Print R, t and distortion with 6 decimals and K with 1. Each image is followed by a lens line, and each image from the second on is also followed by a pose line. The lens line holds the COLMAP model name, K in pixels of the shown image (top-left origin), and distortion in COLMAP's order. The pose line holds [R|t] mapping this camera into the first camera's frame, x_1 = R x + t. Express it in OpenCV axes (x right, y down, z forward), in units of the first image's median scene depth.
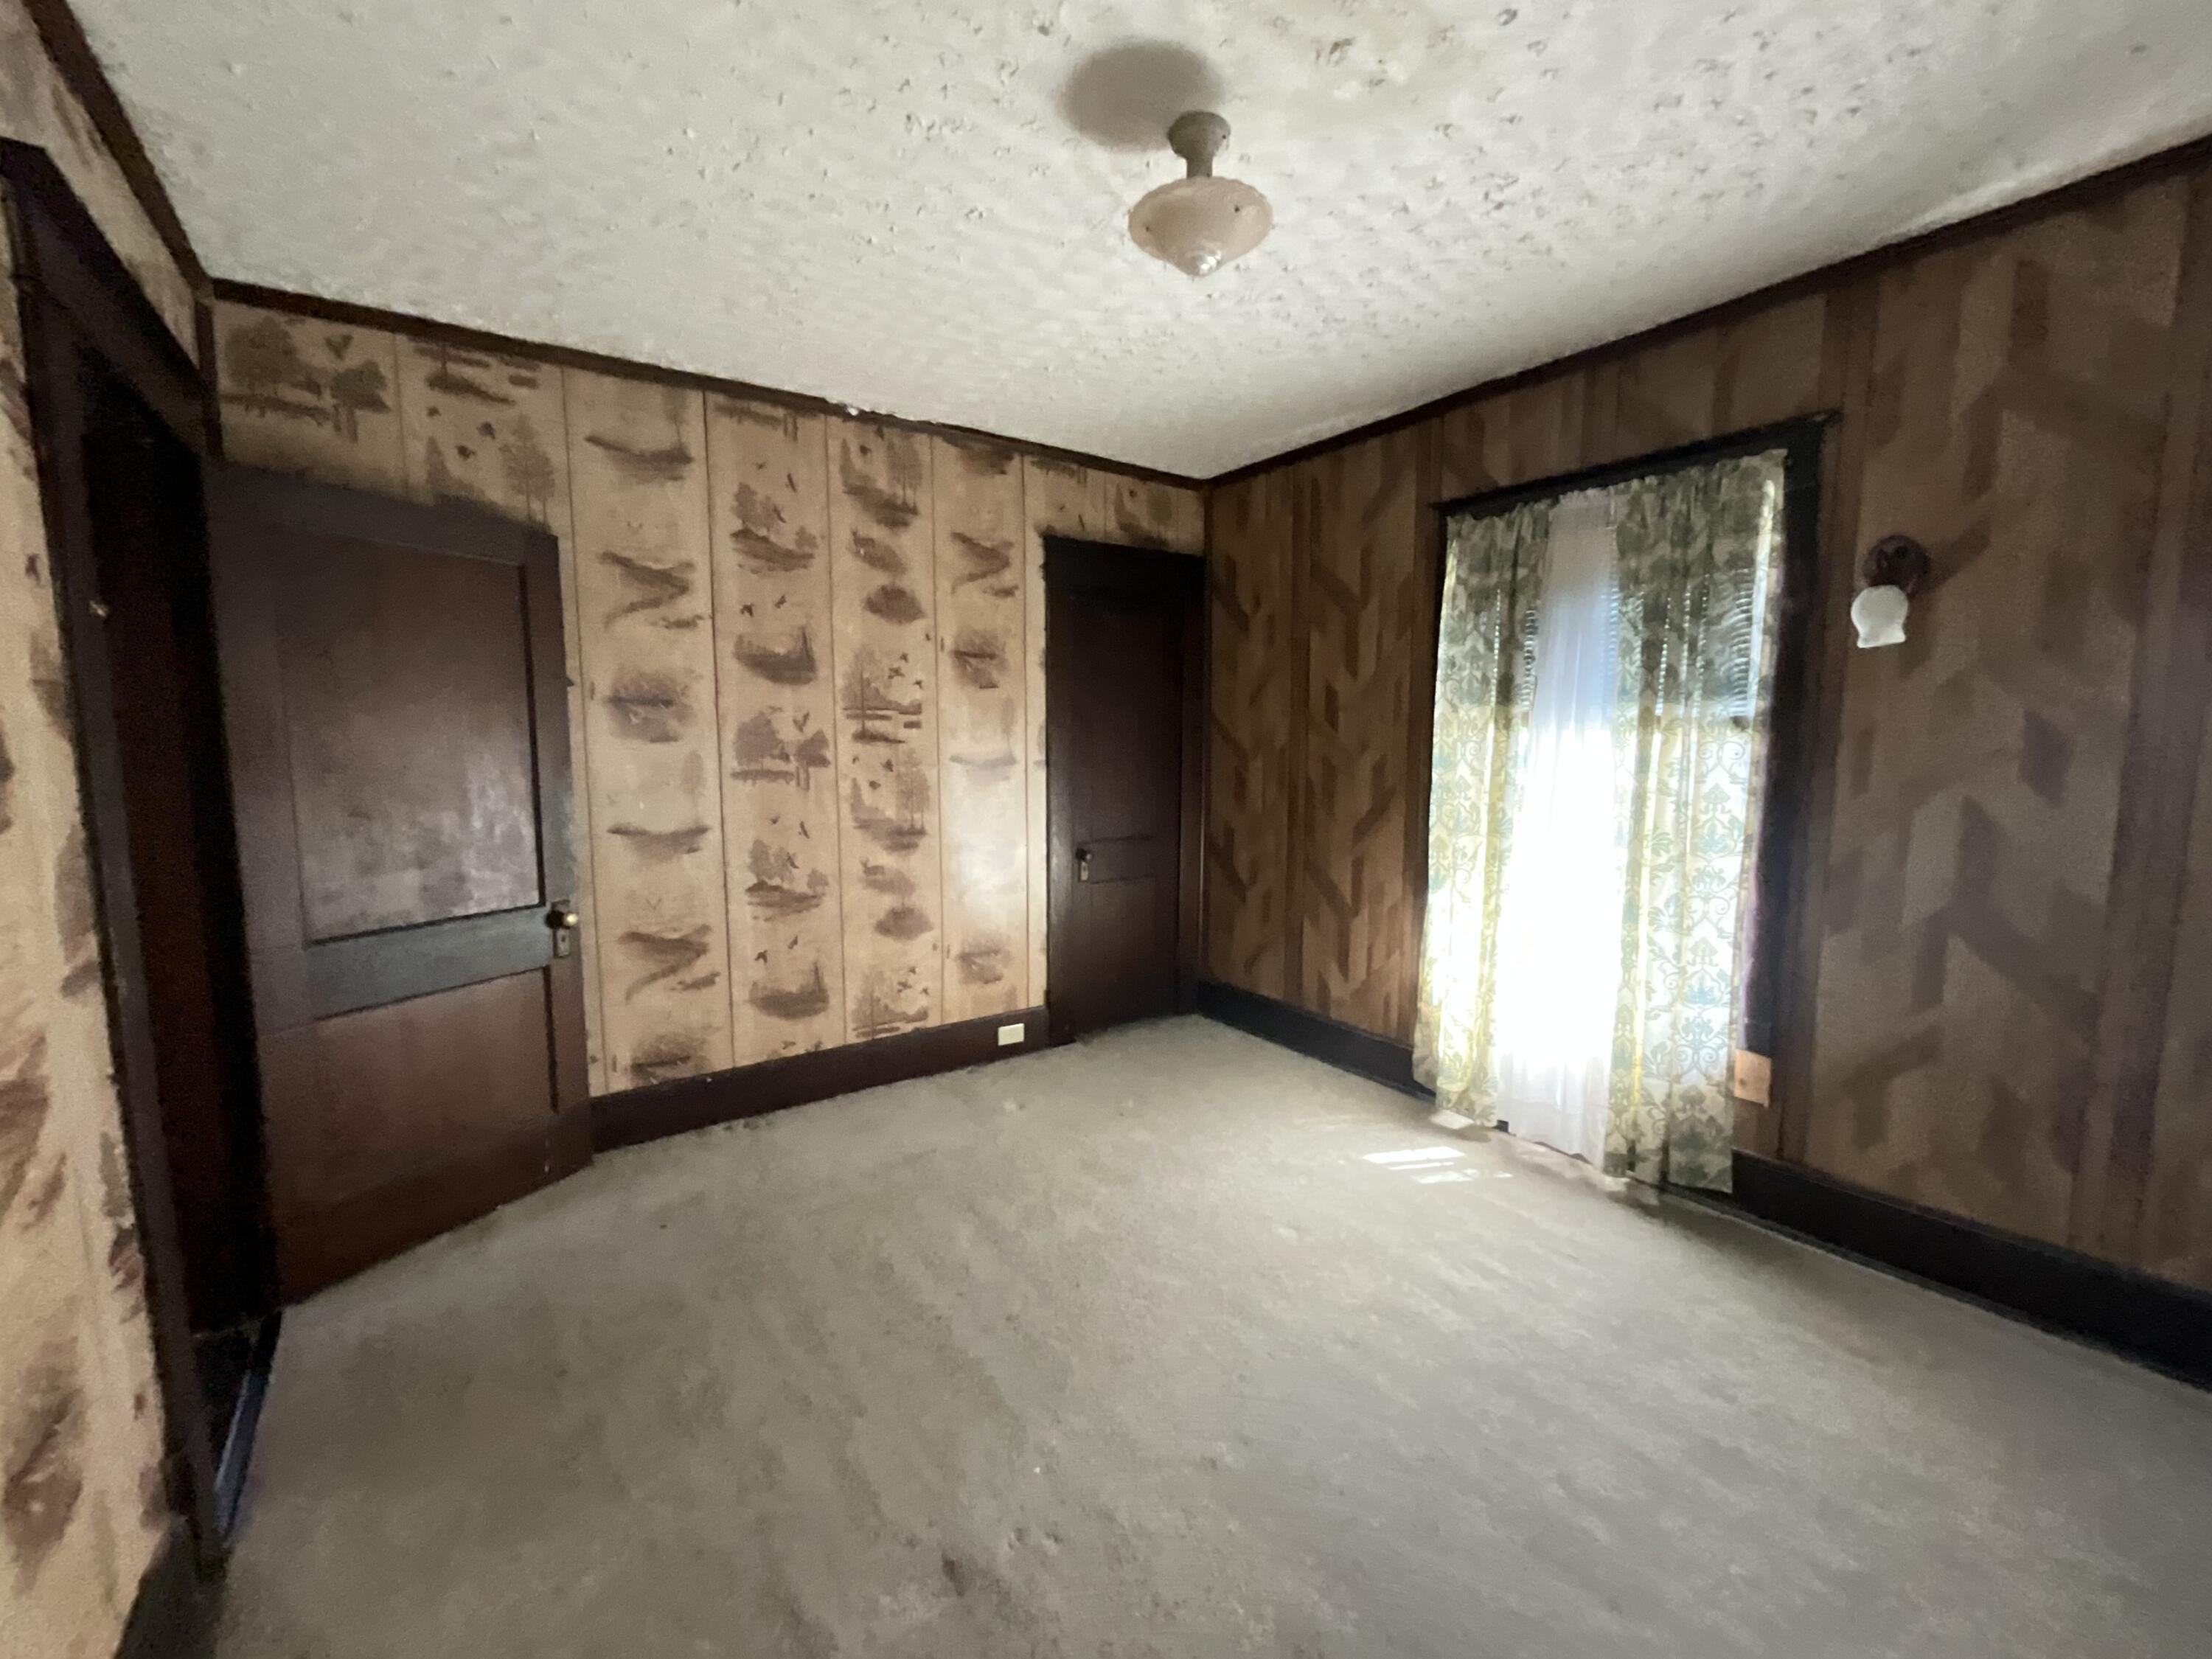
lens RADIAL K [[890.3, 0, 1106.1], [0, 890.3, 826.9], [0, 0, 1]] dist [-0.001866, 0.000125]
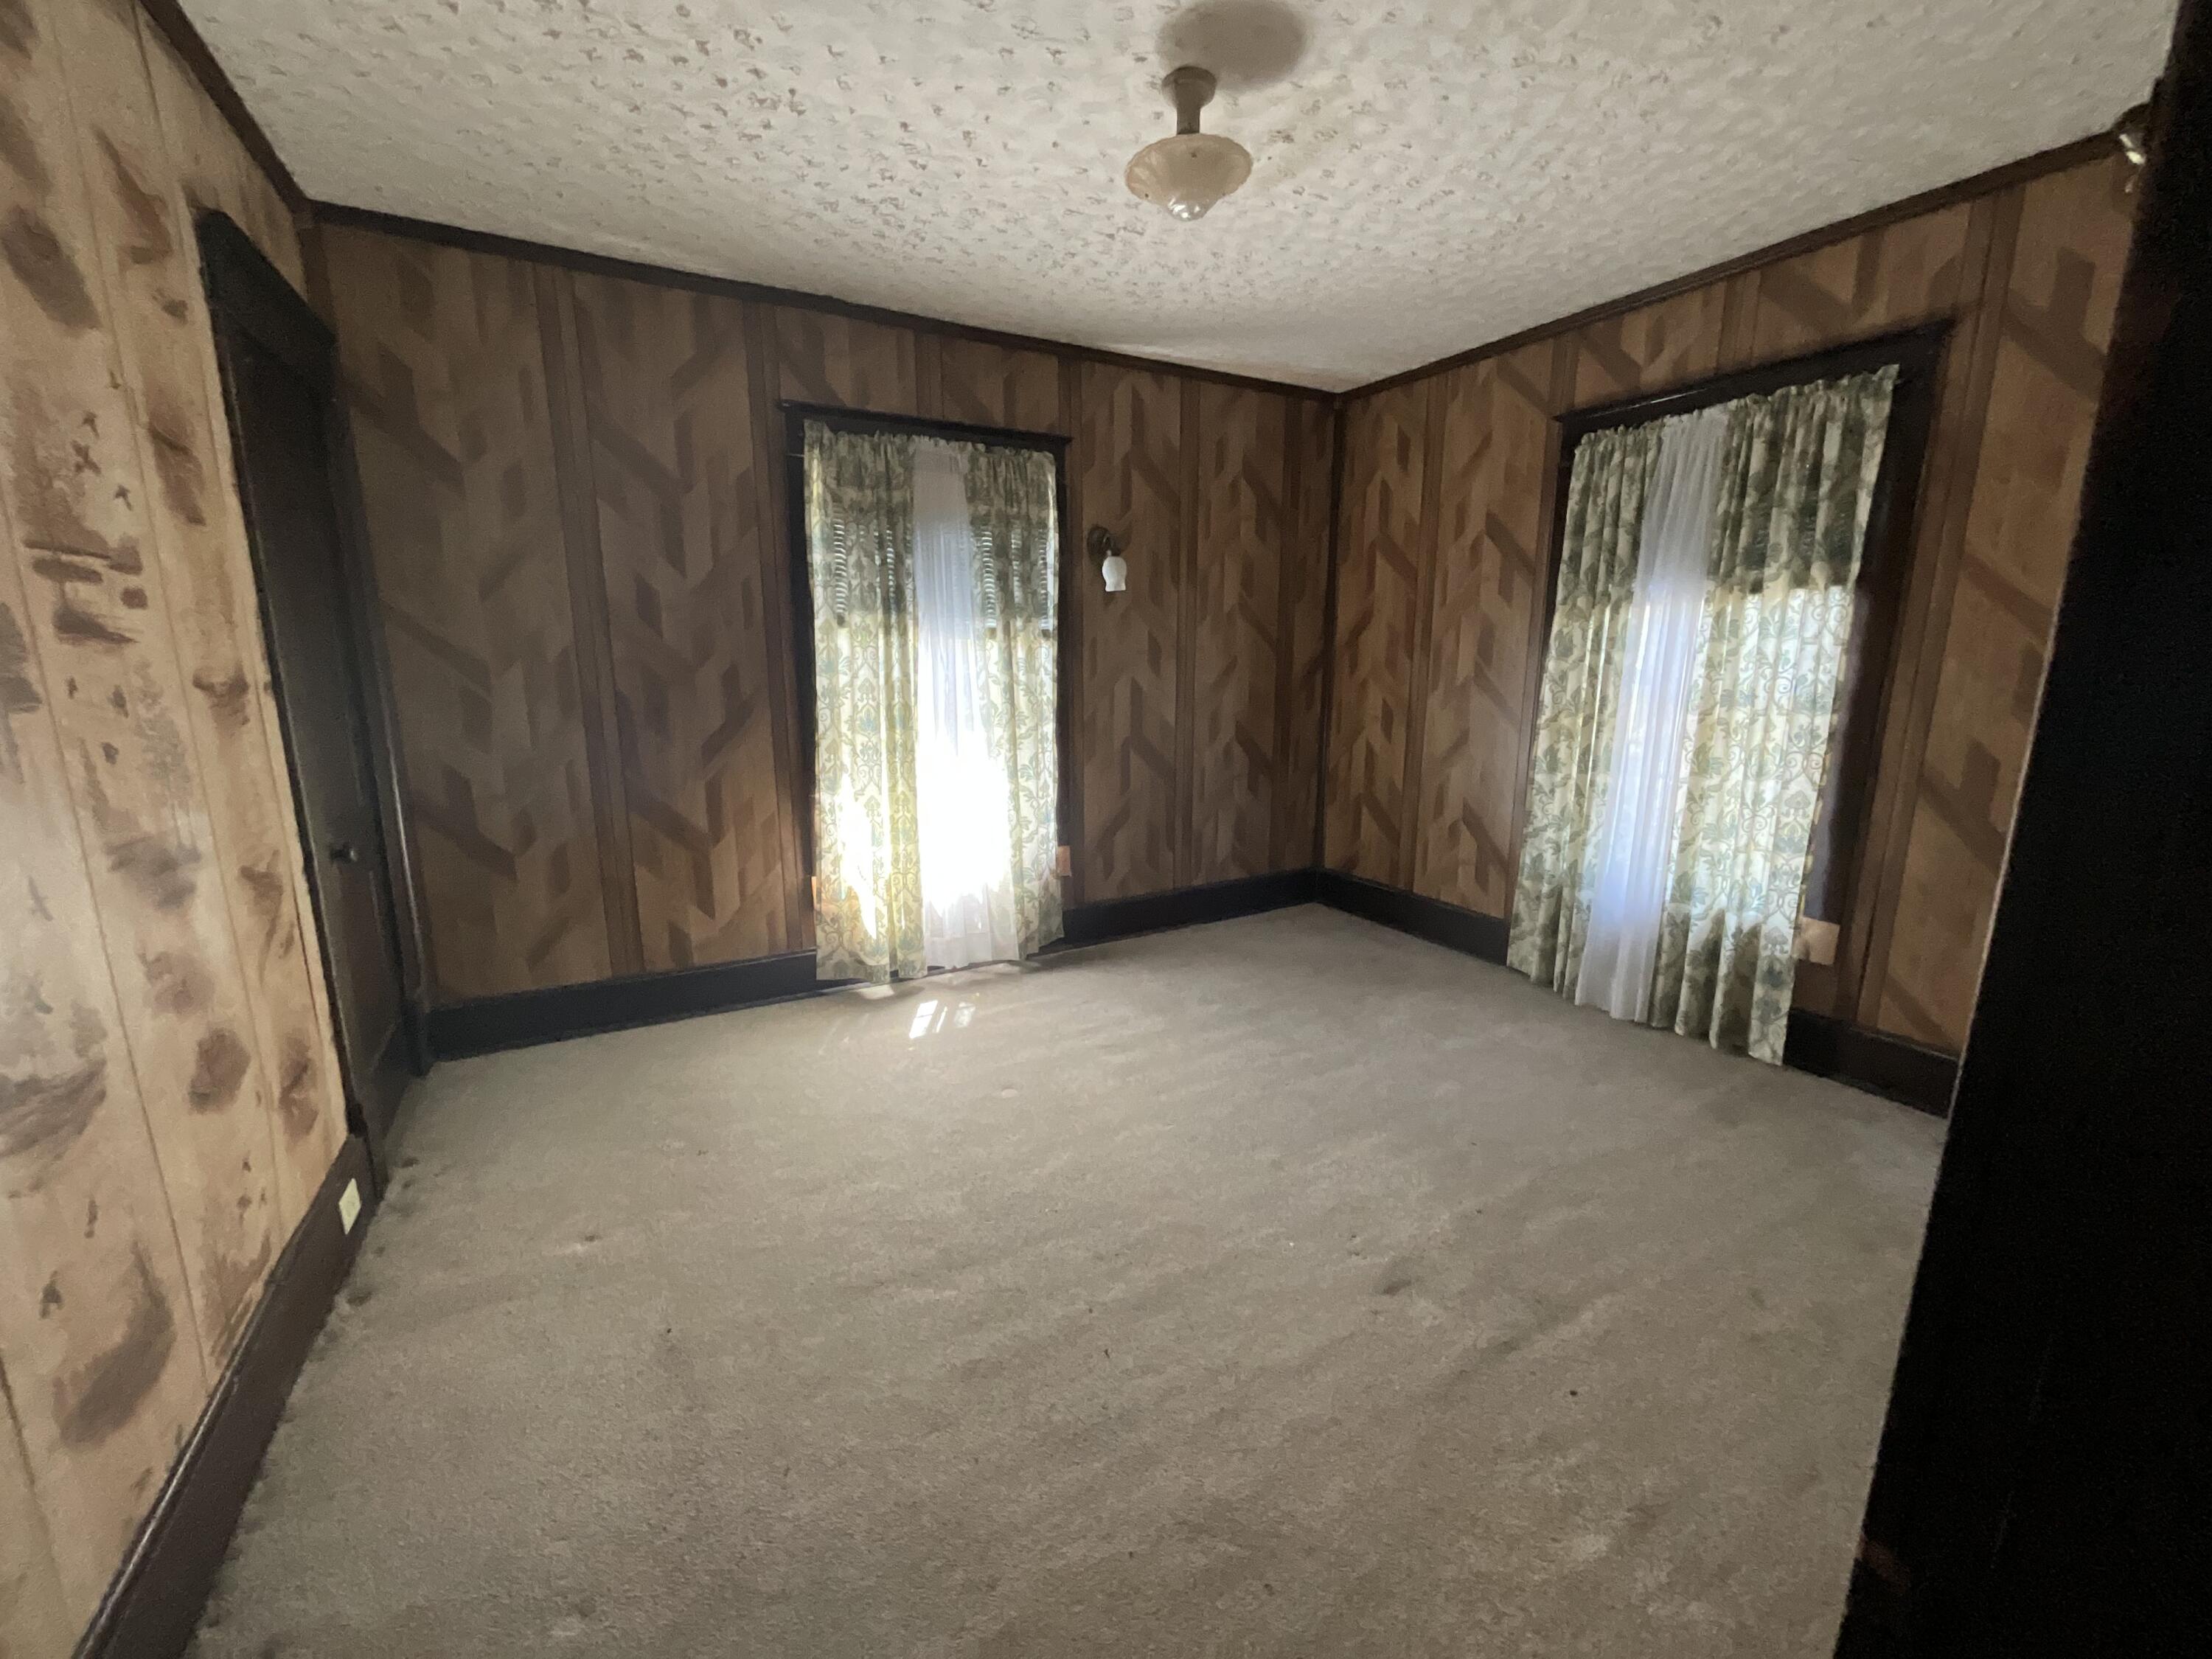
lens RADIAL K [[890.3, 0, 1109.9], [0, 890.3, 832.1], [0, 0, 1]] dist [-0.001866, 0.000125]
pose [[0.108549, -0.195401, 0.974698, -0.736269], [0.102714, 0.977448, 0.184513, -0.049763], [-0.988770, 0.080086, 0.126171, 0.650438]]
